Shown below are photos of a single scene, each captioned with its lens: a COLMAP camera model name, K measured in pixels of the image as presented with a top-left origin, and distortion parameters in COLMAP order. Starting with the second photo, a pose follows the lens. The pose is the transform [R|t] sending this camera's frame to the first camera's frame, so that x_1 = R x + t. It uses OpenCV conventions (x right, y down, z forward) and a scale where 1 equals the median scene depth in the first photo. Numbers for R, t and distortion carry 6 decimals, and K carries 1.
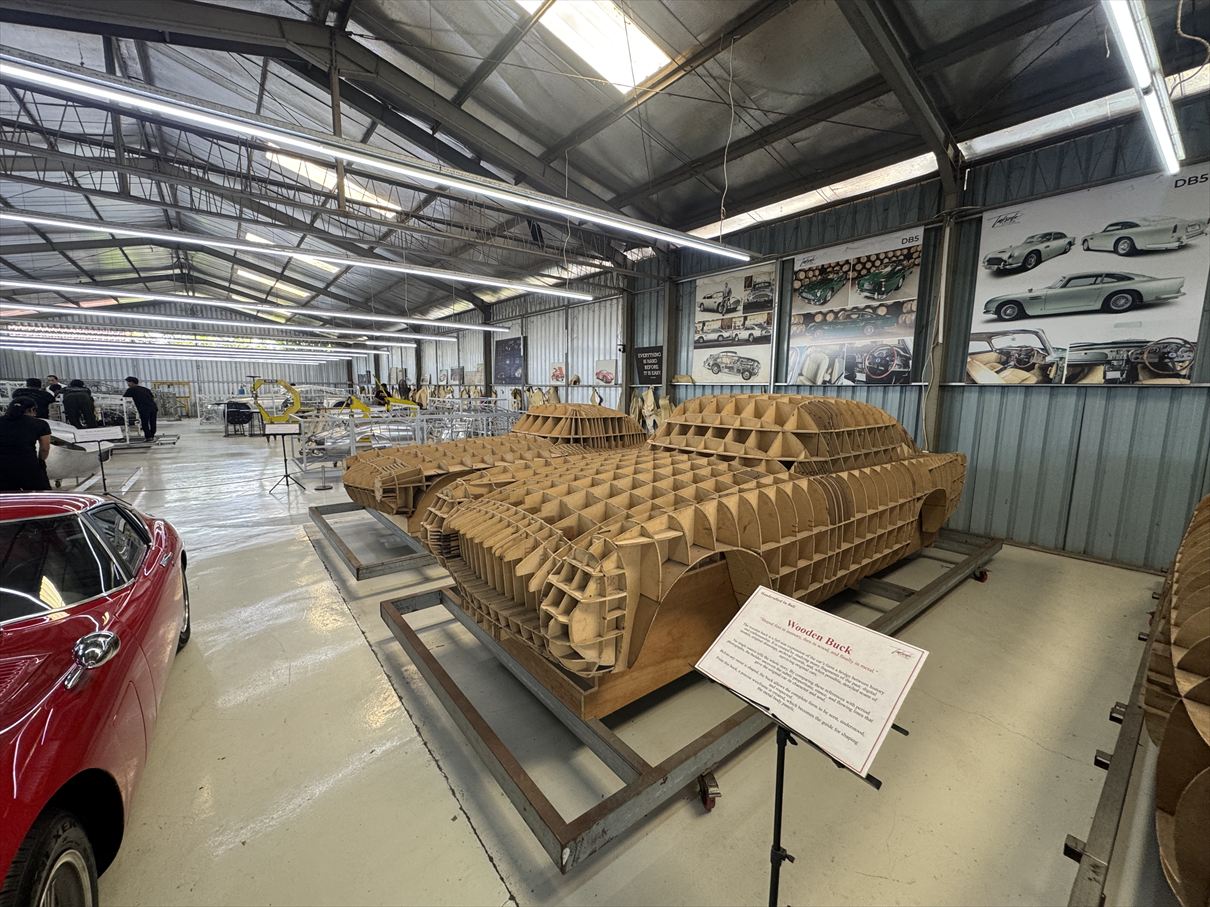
lens RADIAL K [[481.0, 0, 607.5], [0, 481.0, 450.4], [0, 0, 1]] dist [-0.000281, 0.000016]
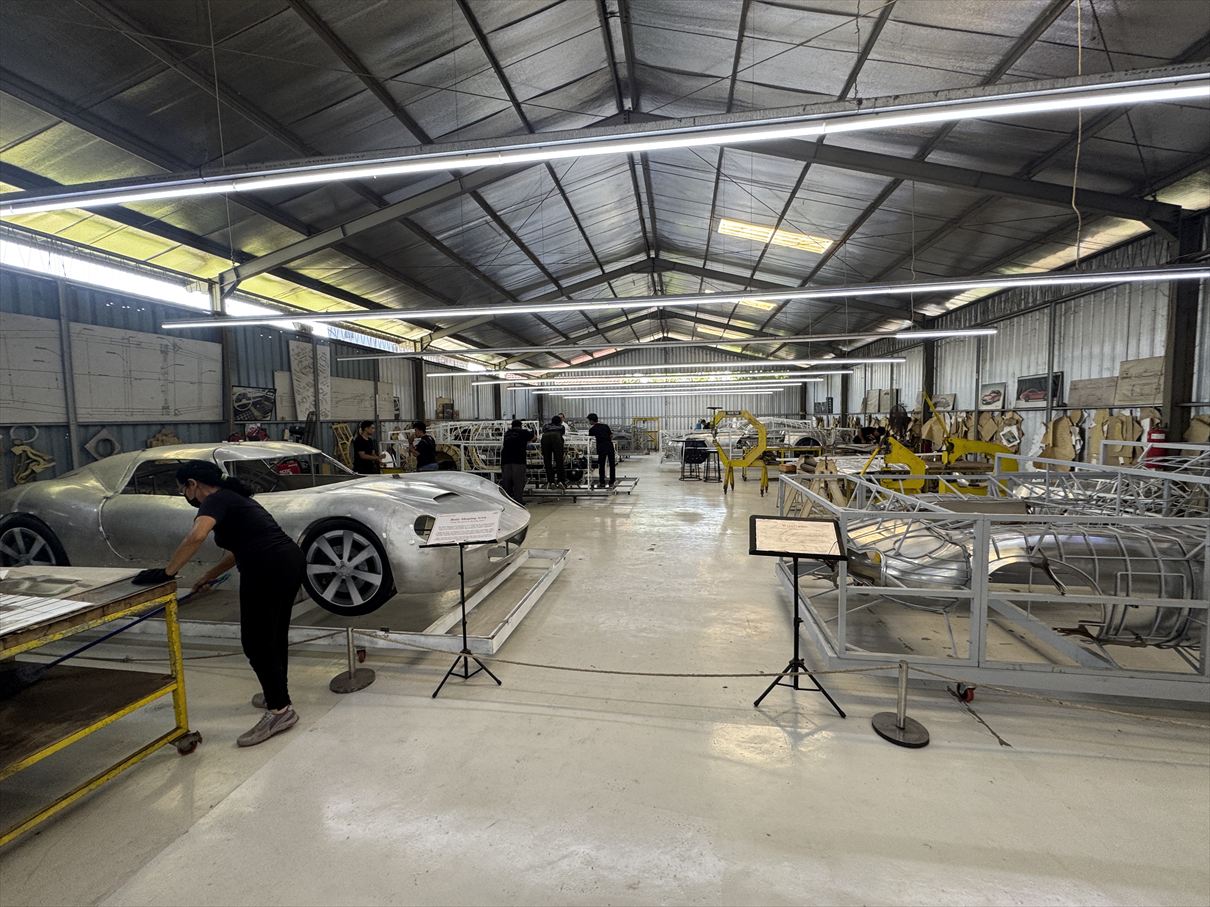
lens RADIAL K [[481.0, 0, 607.5], [0, 481.0, 450.4], [0, 0, 1]] dist [-0.000281, 0.000016]
pose [[0.679219, 0.022598, -0.733588, -0.211392], [-0.067573, 0.997206, -0.031846, -0.036466], [0.730819, 0.071201, 0.678848, 0.261430]]
